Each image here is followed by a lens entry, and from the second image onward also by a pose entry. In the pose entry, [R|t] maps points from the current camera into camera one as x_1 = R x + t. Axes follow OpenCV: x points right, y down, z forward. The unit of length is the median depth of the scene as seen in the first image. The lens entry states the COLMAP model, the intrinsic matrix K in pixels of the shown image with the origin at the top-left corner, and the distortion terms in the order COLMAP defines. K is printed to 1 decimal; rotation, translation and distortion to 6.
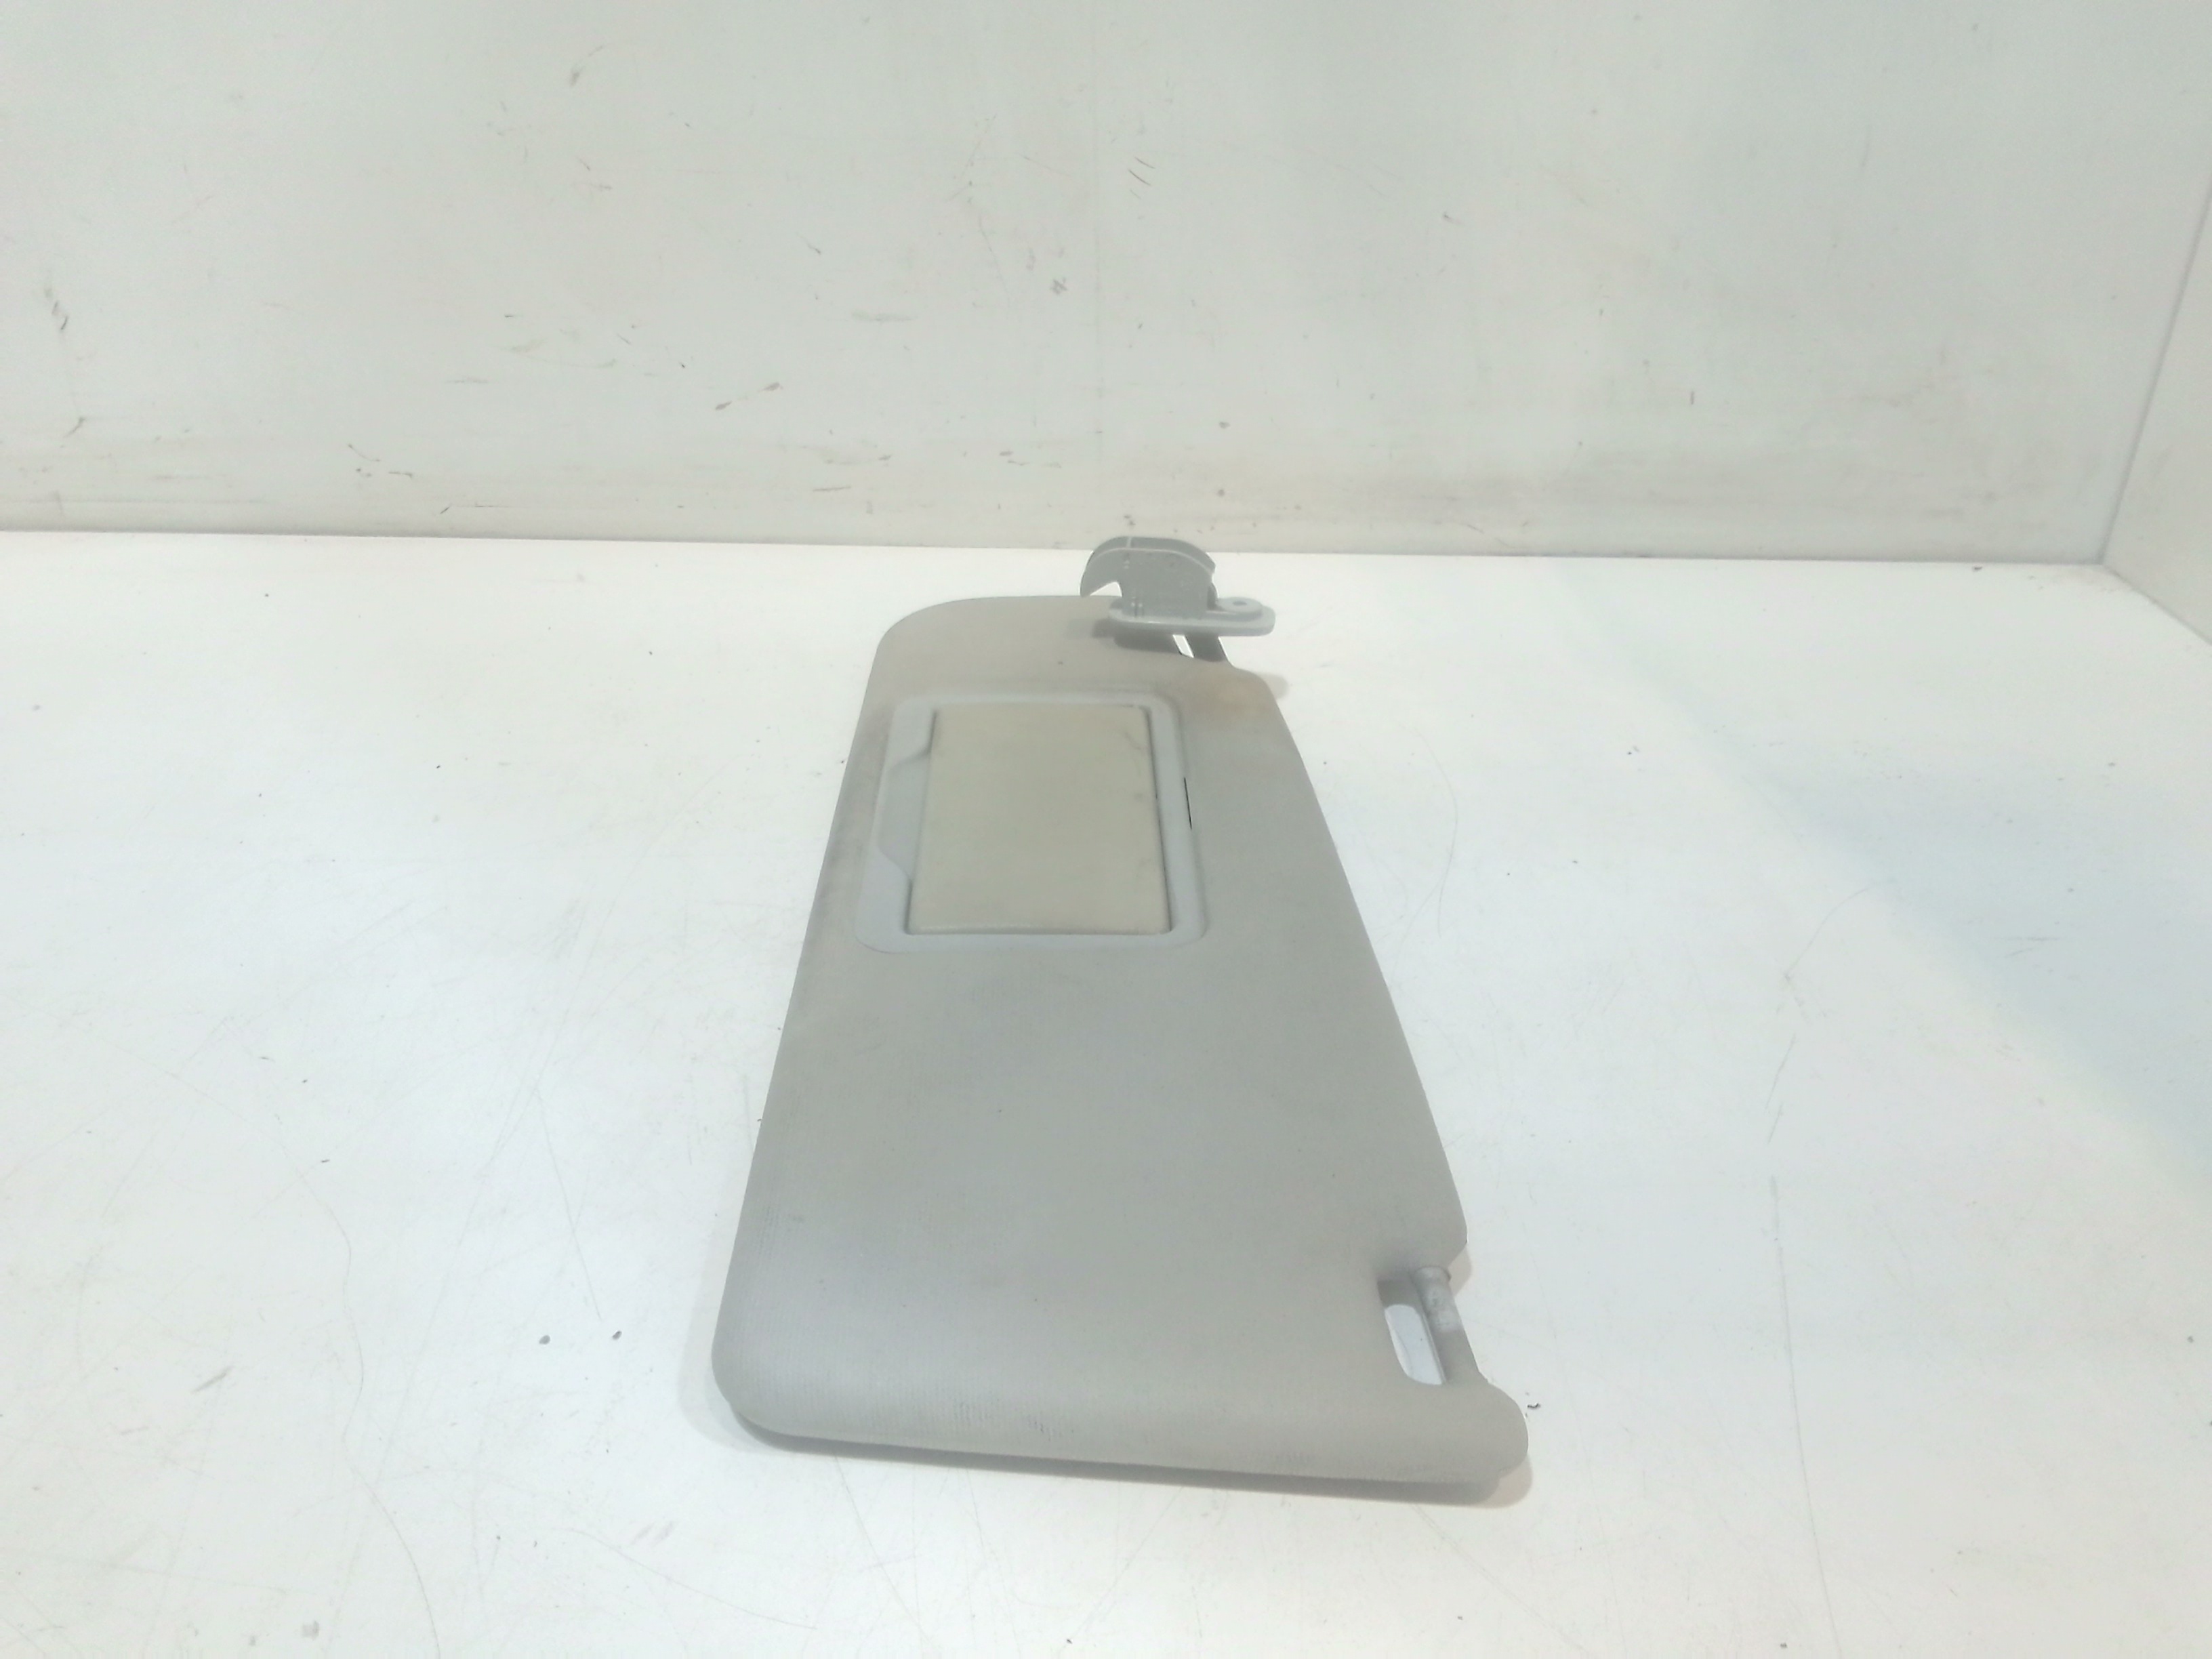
lens RADIAL K [[1709.4, 0, 1106.0], [0, 1709.4, 829.5], [0, 0, 1]] dist [0.077342, -0.120305]
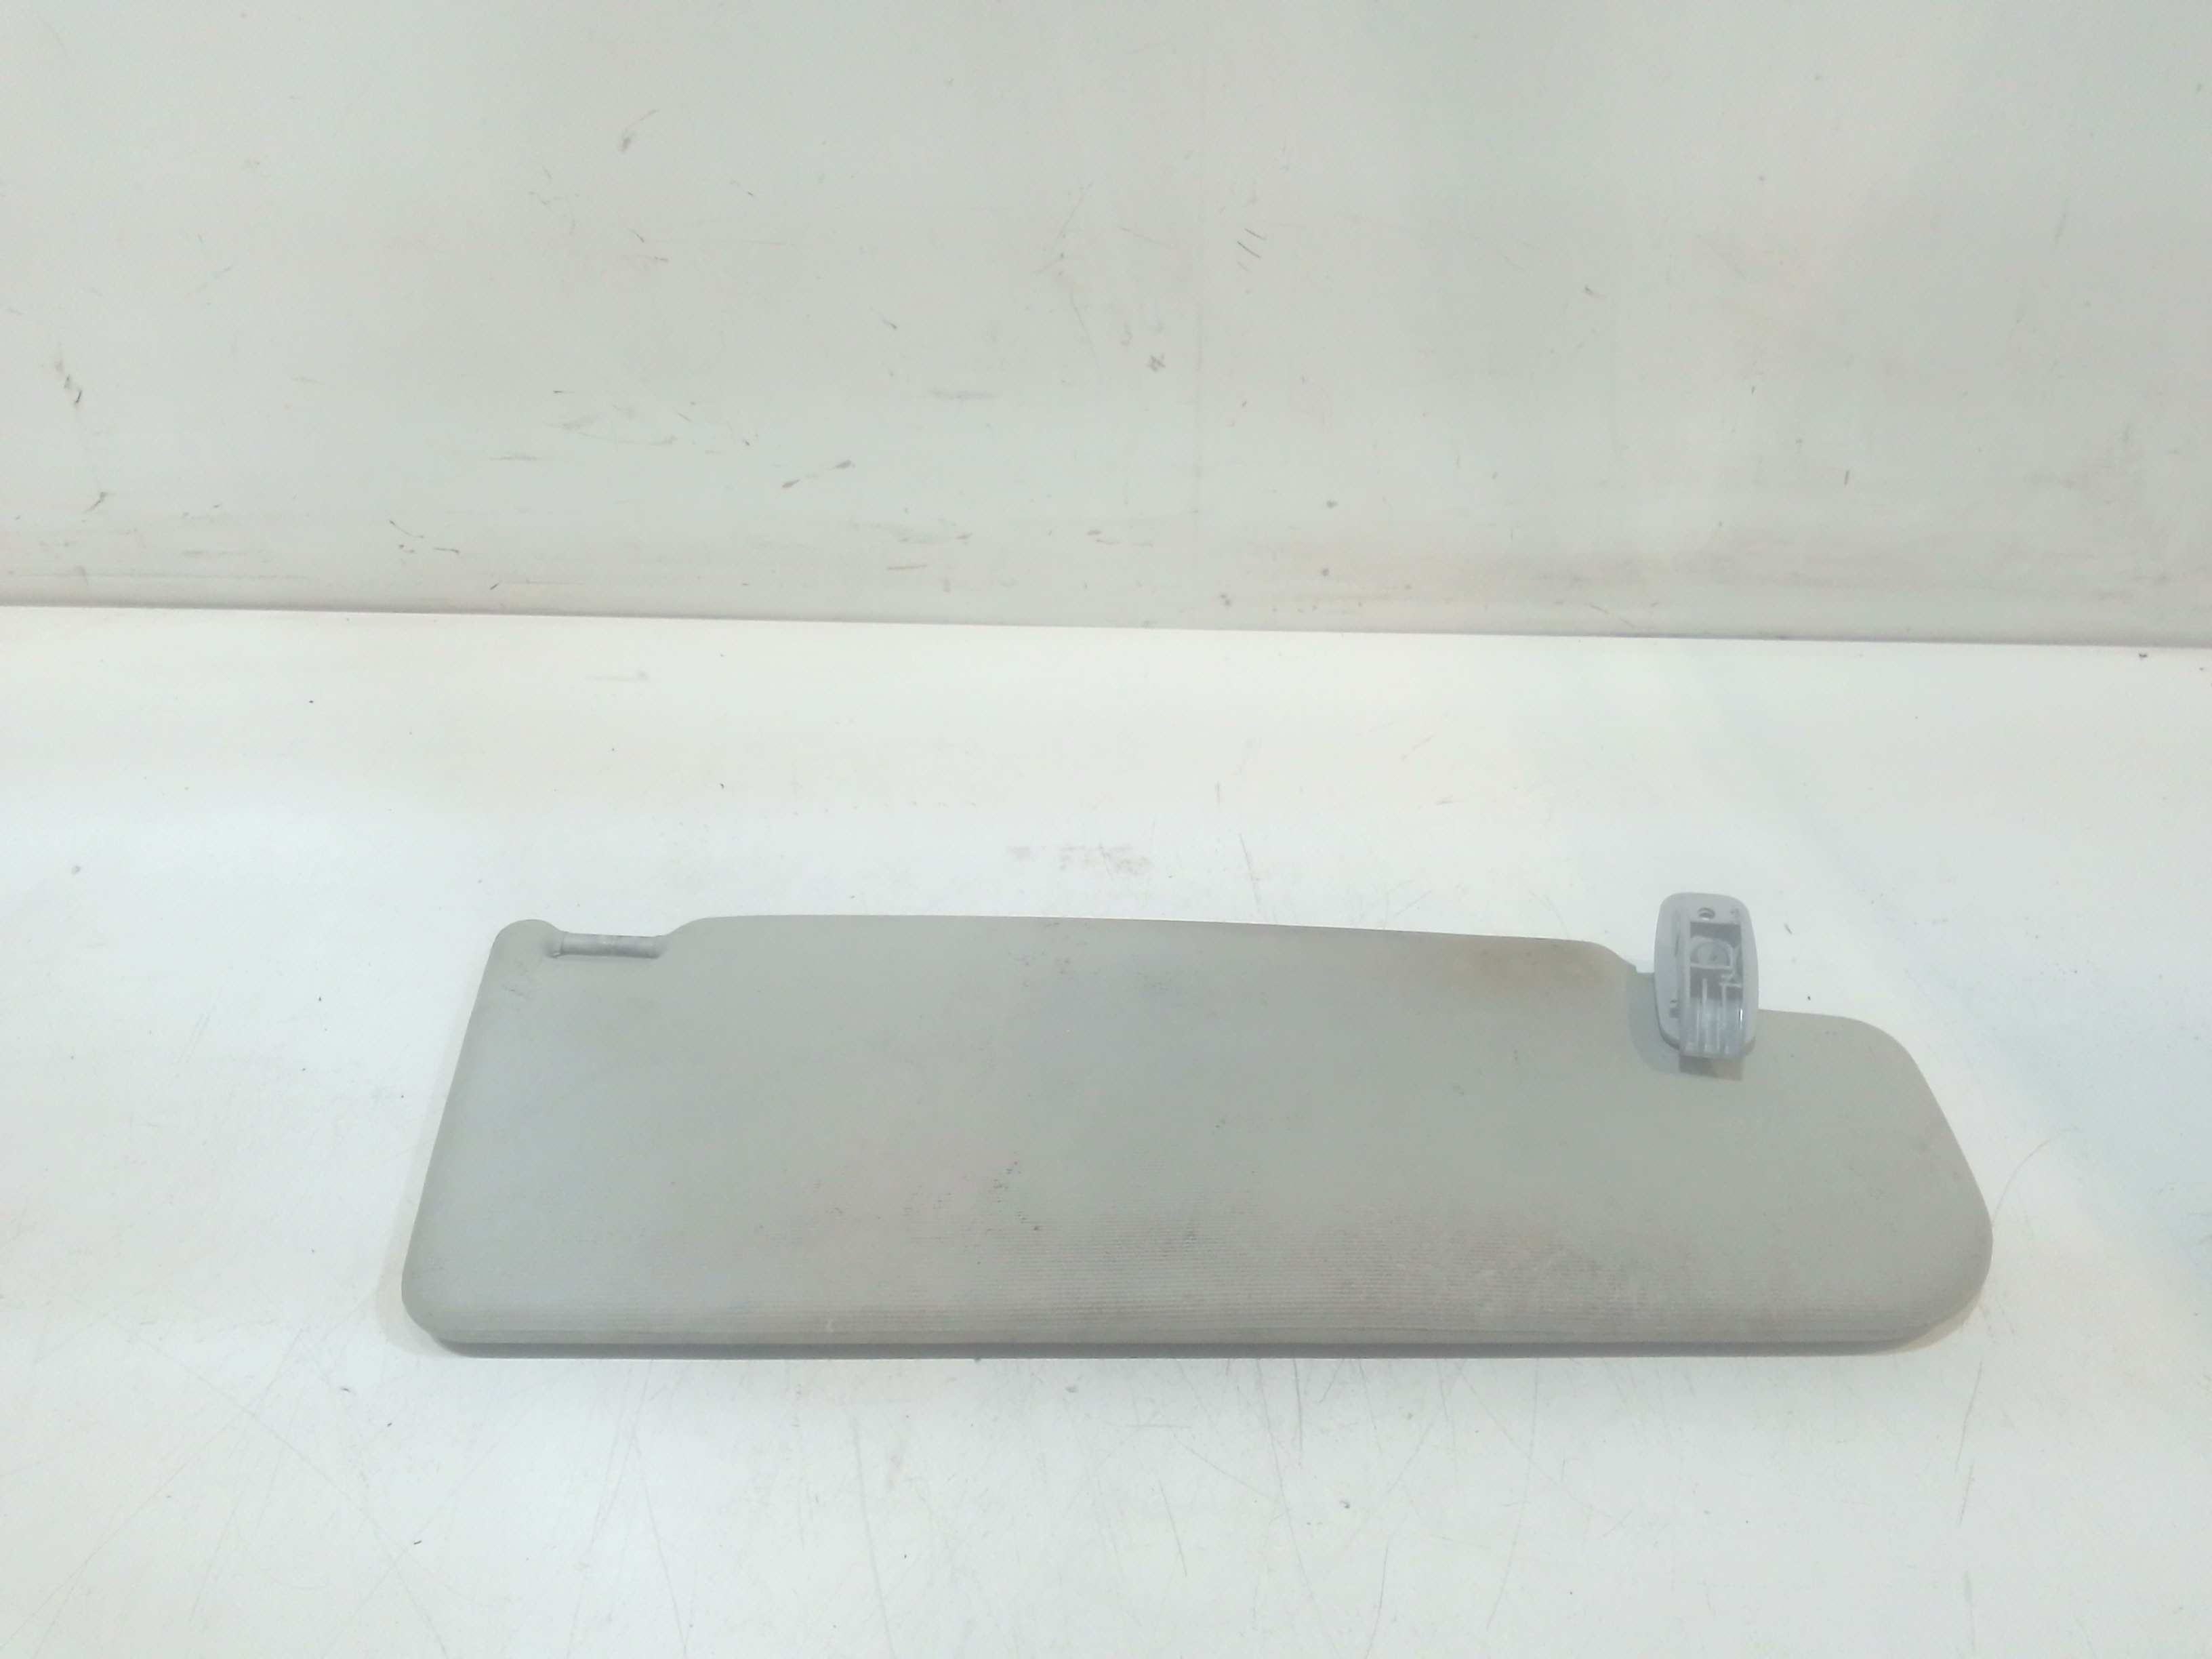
lens RADIAL K [[1709.4, 0, 1106.0], [0, 1709.4, 829.5], [0, 0, 1]] dist [0.077342, -0.120305]
pose [[0.999829, 0.007478, -0.016895, -0.035543], [-0.005540, 0.993694, 0.111991, -0.165314], [0.017626, -0.111878, 0.993566, 0.063822]]
